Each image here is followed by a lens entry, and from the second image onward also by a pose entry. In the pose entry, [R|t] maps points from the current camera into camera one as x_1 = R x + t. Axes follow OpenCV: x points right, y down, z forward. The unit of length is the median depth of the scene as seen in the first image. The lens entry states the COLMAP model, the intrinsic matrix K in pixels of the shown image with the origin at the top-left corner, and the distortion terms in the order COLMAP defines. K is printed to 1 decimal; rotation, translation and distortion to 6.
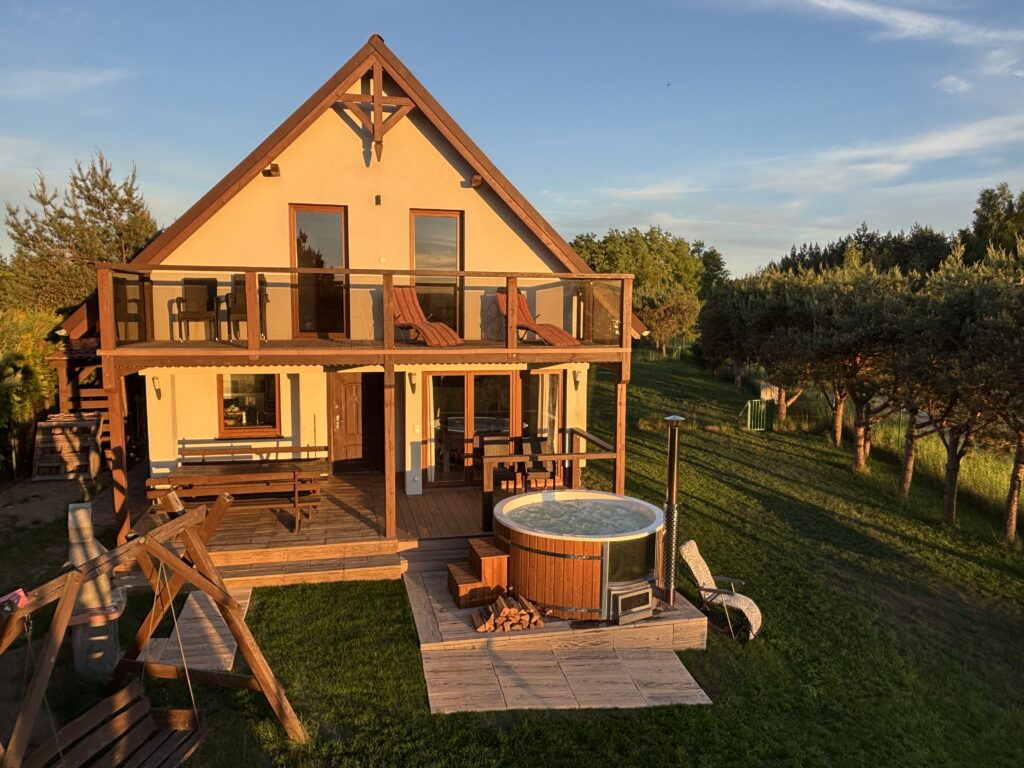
lens RADIAL K [[704.8, 0, 512.0], [0, 704.8, 384.0], [0, 0, 1]] dist [0.043923, -0.063433]
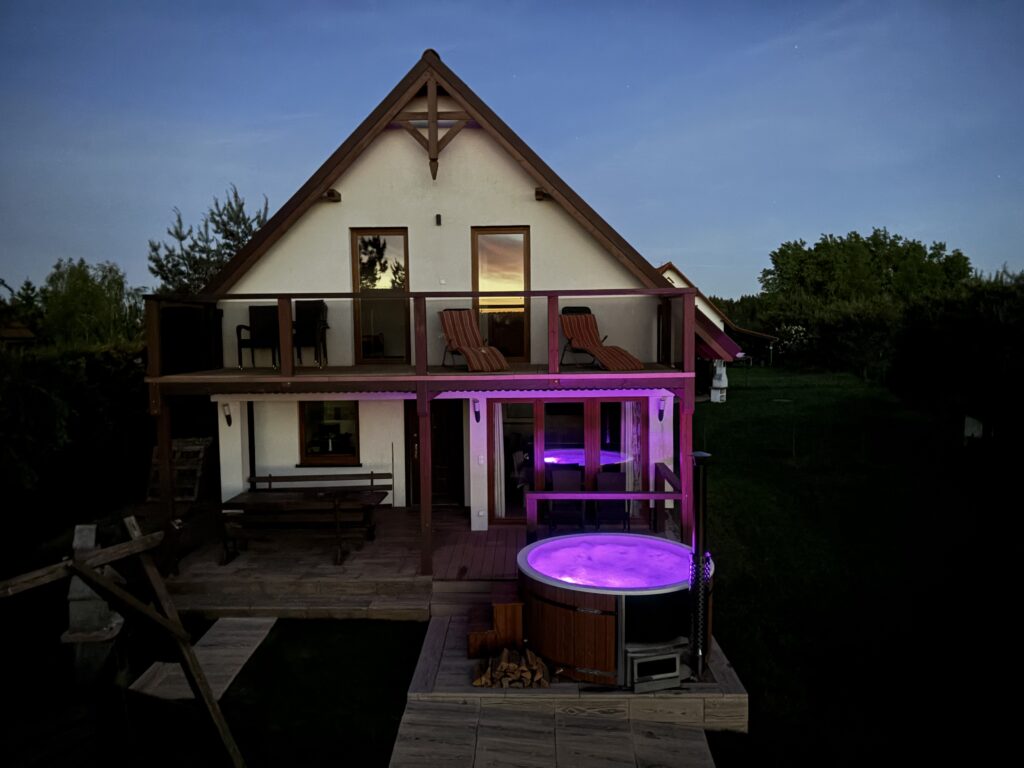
lens RADIAL K [[767.5, 0, 518.8], [0, 767.5, 385.5], [0, 0, 1]] dist [0.018388, 0.004895]
pose [[0.968997, -0.001110, -0.247070, 0.181410], [-0.007475, 0.999400, -0.033806, -0.001466], [0.246960, 0.034605, 0.968408, 0.030570]]
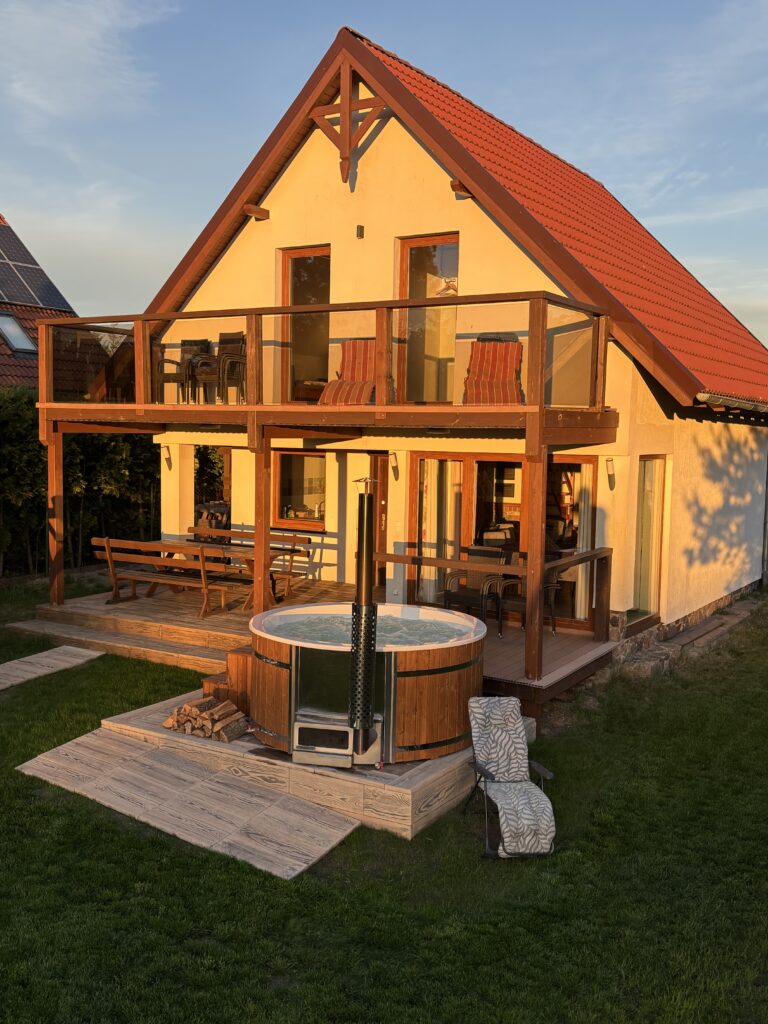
lens RADIAL K [[1018.2, 0, 384.0], [0, 1018.2, 512.0], [0, 0, 1]] dist [0.161490, -0.487160]
pose [[0.715532, 0.060951, -0.695916, 0.686827], [-0.086724, 0.996231, -0.001915, 0.057641], [0.693176, 0.061723, 0.718121, 0.214178]]
